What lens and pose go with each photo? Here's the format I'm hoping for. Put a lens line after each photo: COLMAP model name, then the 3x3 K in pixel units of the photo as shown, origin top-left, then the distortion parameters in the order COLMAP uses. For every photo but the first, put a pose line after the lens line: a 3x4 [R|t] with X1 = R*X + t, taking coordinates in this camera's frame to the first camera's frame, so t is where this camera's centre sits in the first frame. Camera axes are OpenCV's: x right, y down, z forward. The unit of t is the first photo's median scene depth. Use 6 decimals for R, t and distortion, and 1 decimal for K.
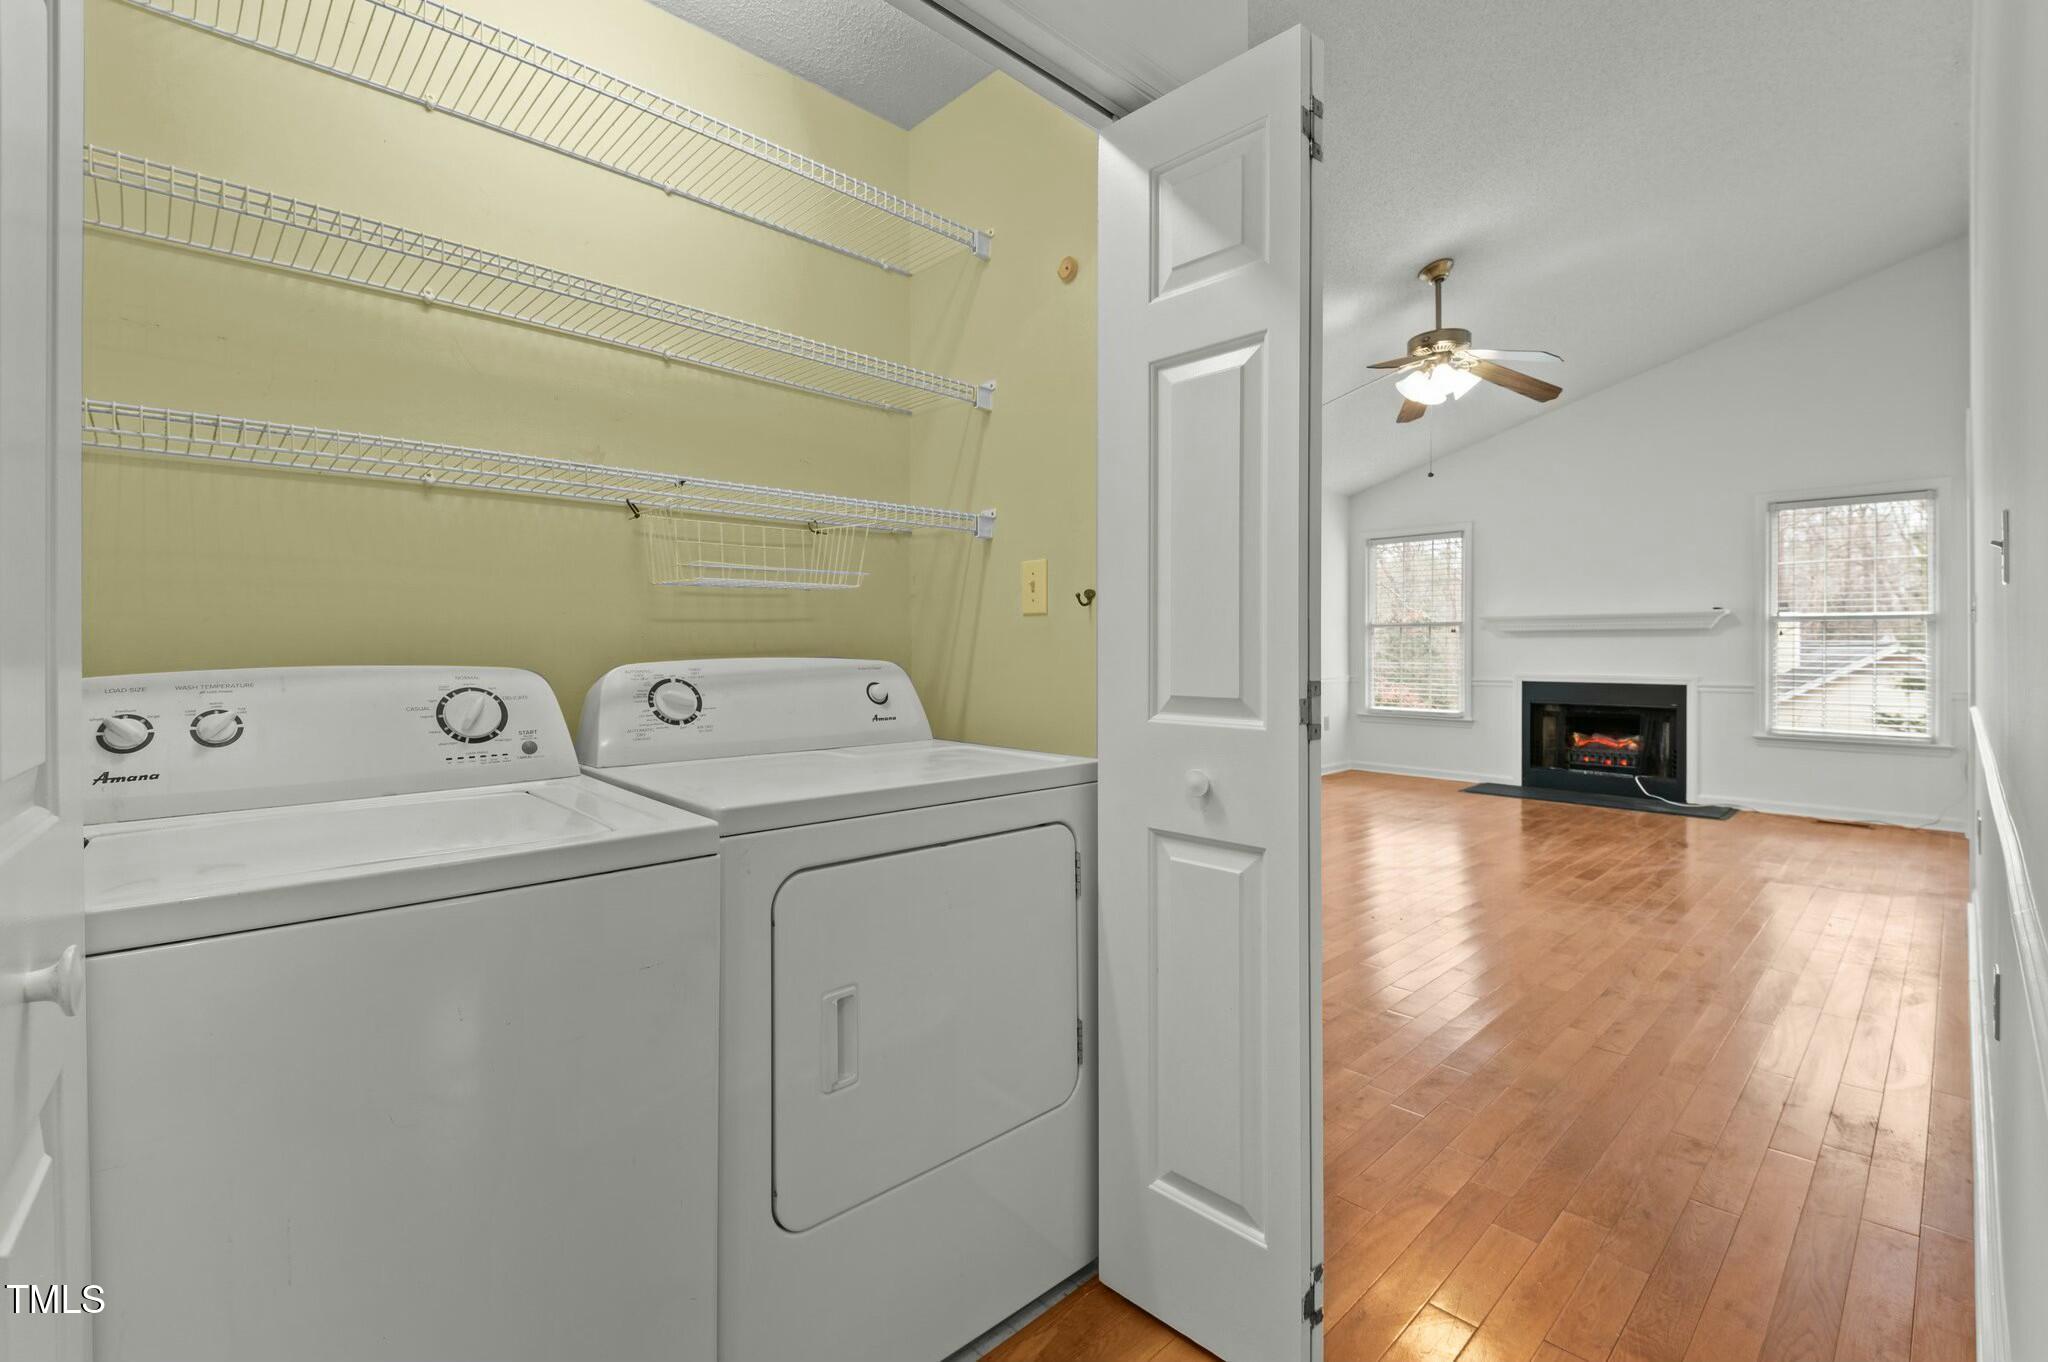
lens RADIAL K [[899.1, 0, 1017.6], [0, 899.1, 649.0], [0, 0, 1]] dist [0.049949, -0.032083]
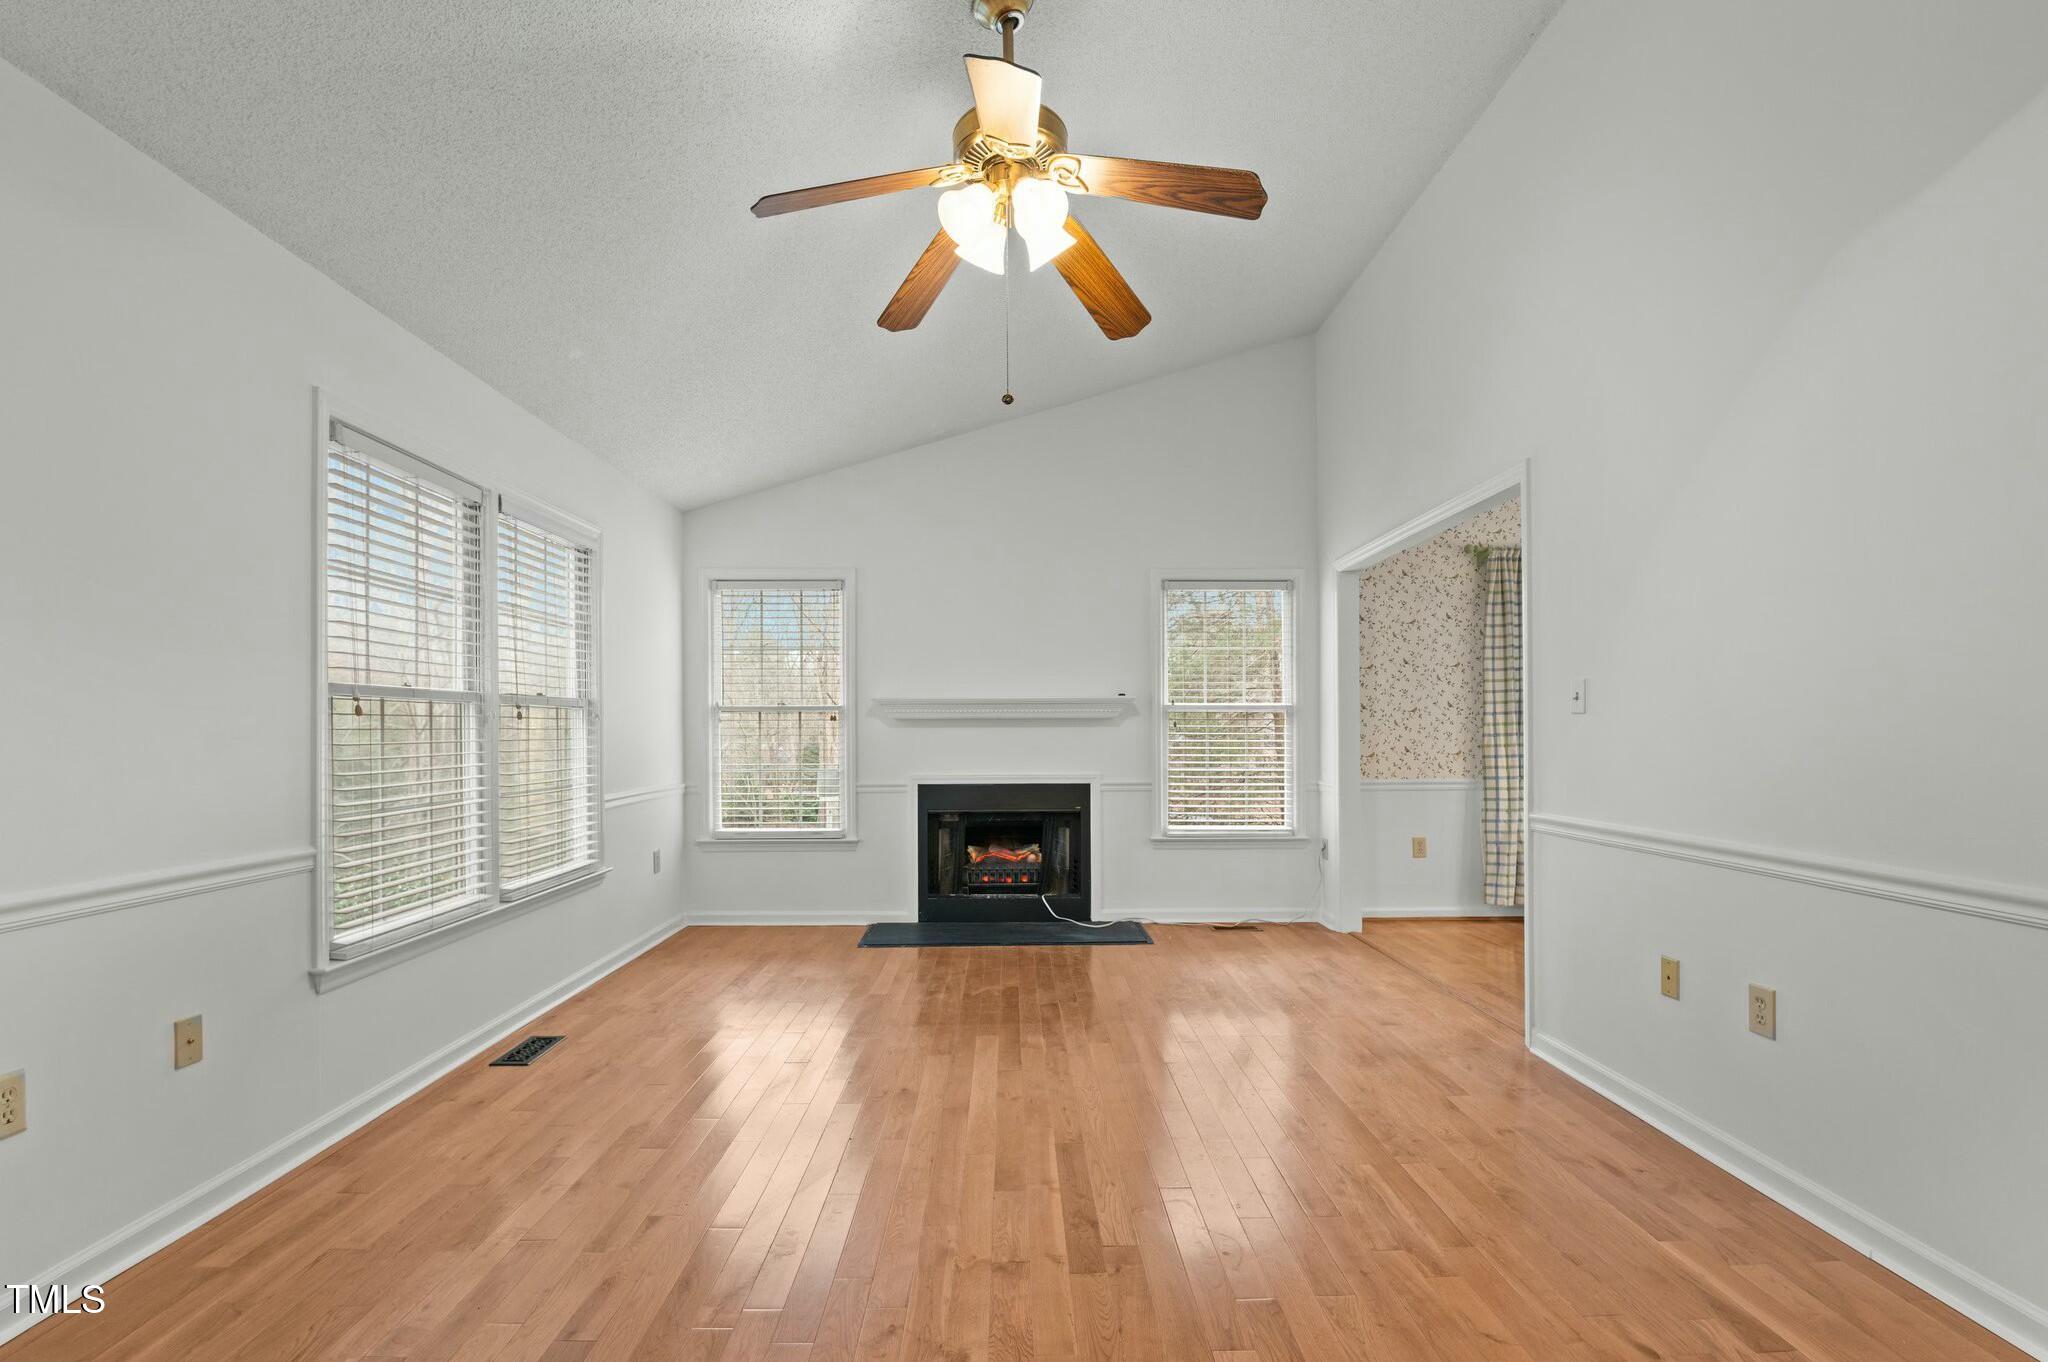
lens RADIAL K [[896.3, 0, 1016.2], [0, 896.3, 731.2], [0, 0, 1]] dist [0.000348, -0.012262]
pose [[0.689221, -0.001549, 0.724550, 0.075094], [0.005725, 0.999978, -0.003308, -0.007247], [-0.724529, 0.006429, 0.689215, 0.471311]]
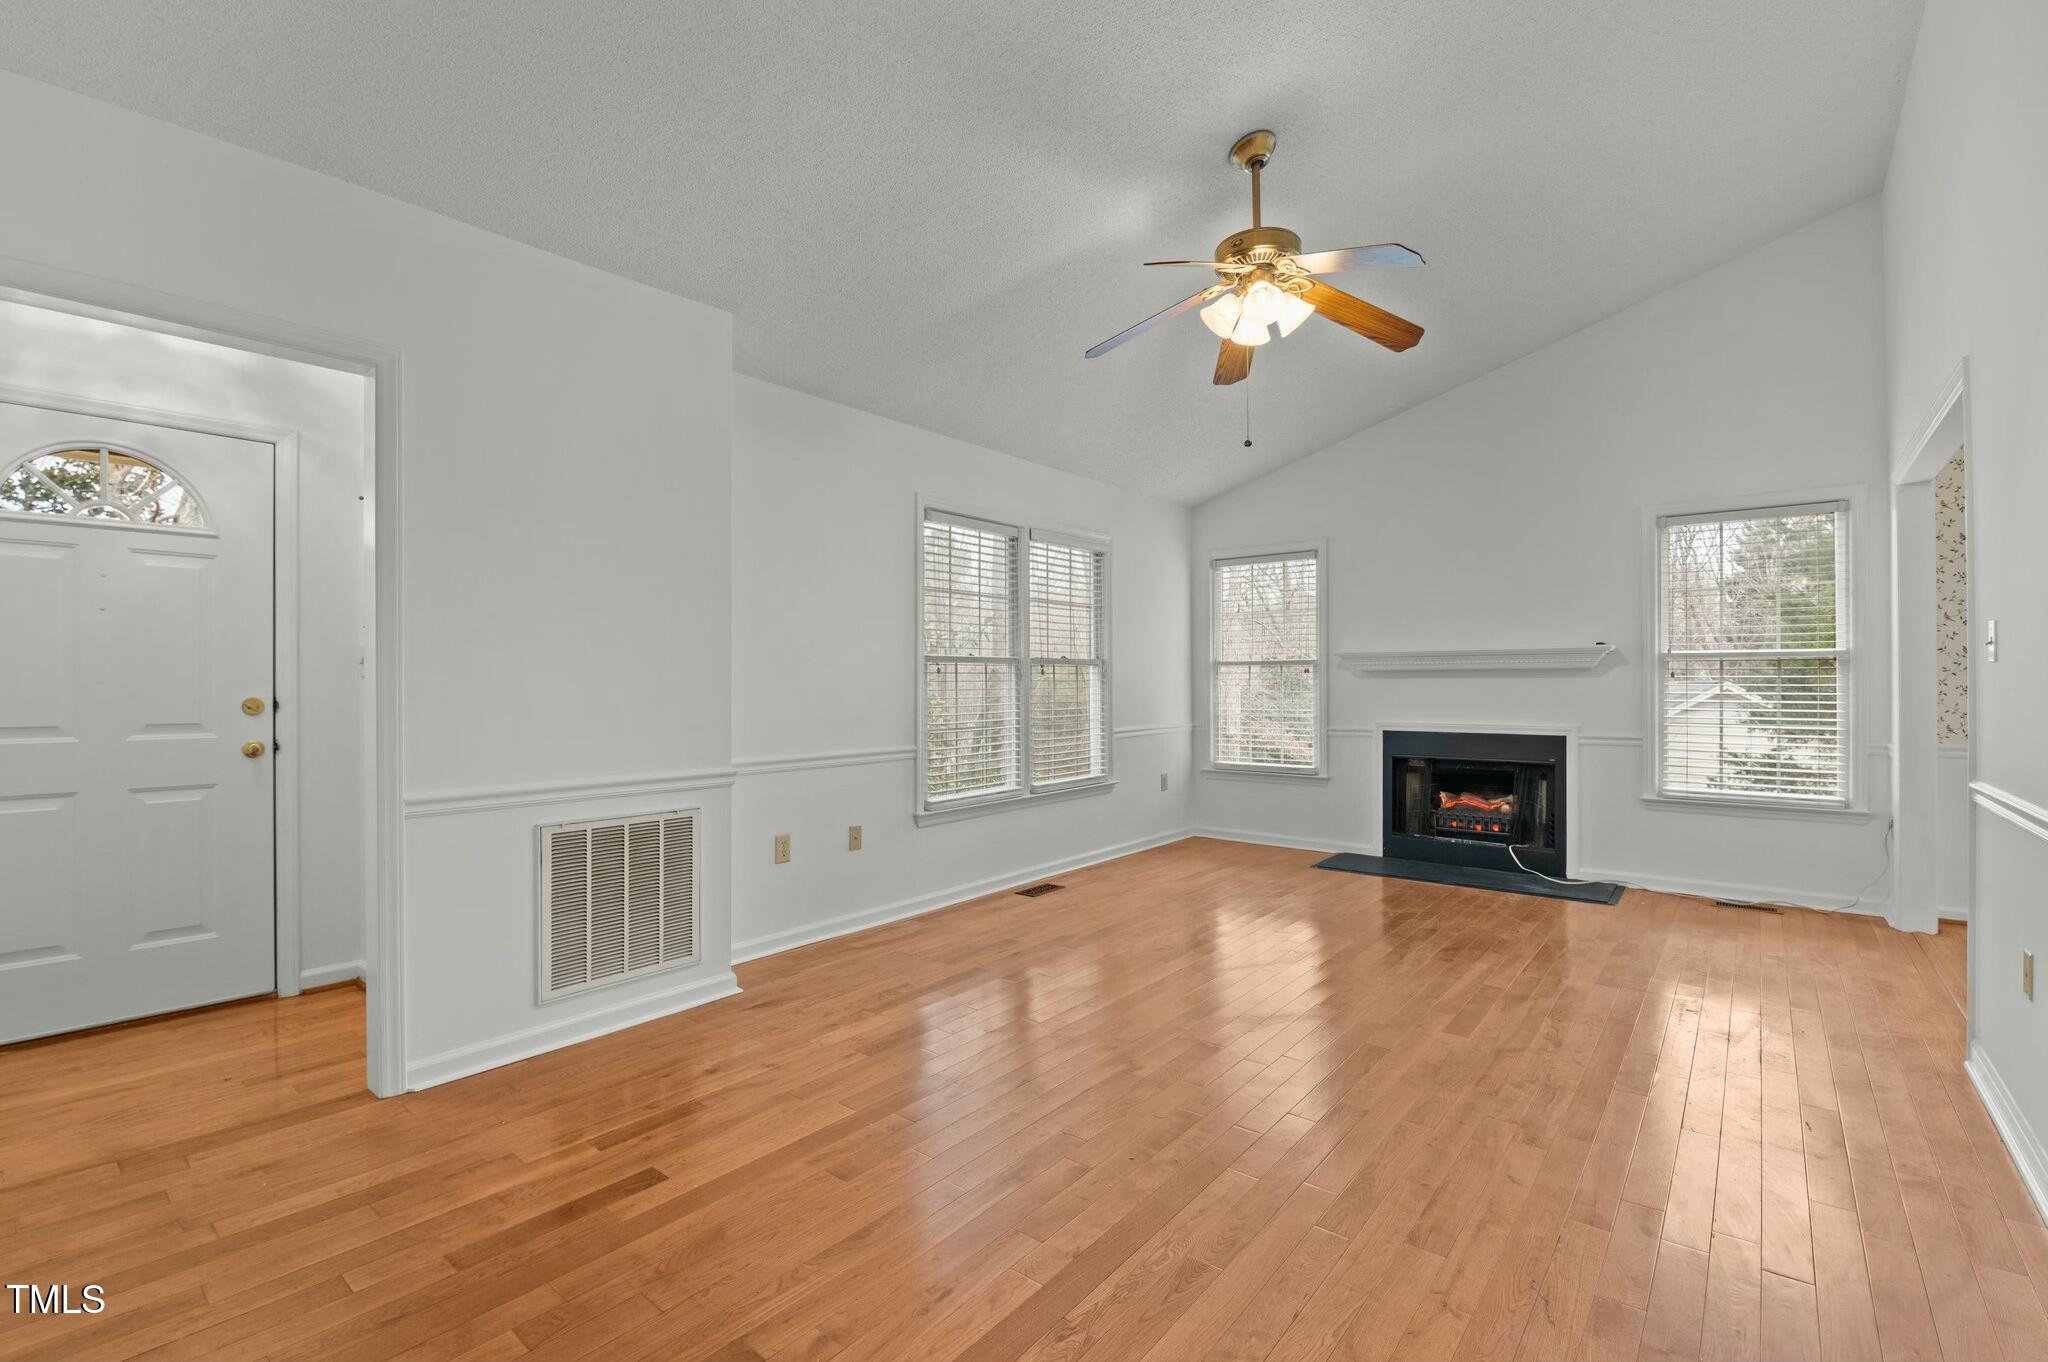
lens RADIAL K [[883.9, 0, 1023.4], [0, 883.9, 684.5], [0, 0, 1]] dist [-0.000253, -0.010086]
pose [[0.993973, -0.001894, 0.109613, 0.153295], [0.002129, 0.999996, -0.002023, -0.006960], [-0.109609, 0.002245, 0.993972, 0.257135]]
